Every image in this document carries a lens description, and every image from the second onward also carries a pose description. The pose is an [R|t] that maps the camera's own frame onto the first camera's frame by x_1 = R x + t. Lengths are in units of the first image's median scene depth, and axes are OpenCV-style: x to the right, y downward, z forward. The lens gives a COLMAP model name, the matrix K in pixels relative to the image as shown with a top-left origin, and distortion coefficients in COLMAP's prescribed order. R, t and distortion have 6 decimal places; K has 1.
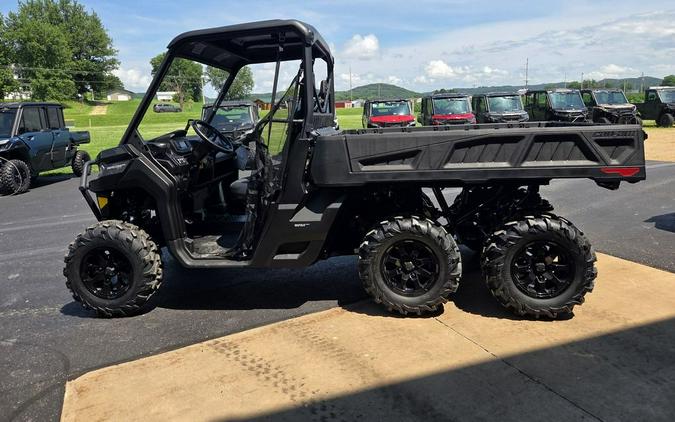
lens RADIAL K [[454.6, 0, 326.0], [0, 454.6, 187.2], [0, 0, 1]] dist [0.069603, -0.052606]
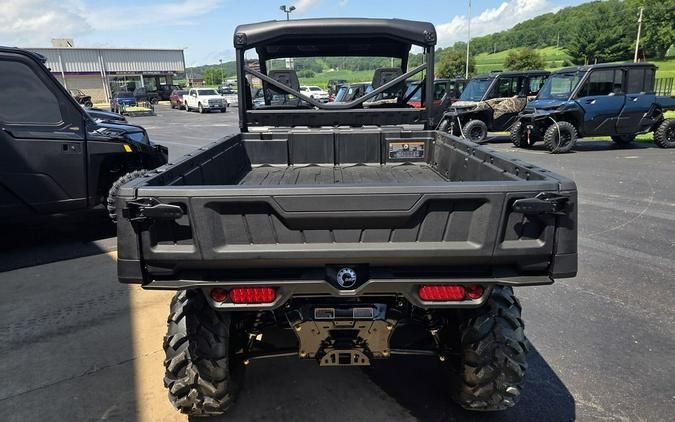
lens RADIAL K [[441.4, 0, 323.1], [0, 441.4, 213.6], [0, 0, 1]] dist [0.065946, -0.044215]
pose [[0.113530, 0.304398, -0.945755, 1.036703], [-0.140815, 0.947230, 0.287969, -0.249587], [0.983505, 0.100484, 0.150403, 0.980181]]
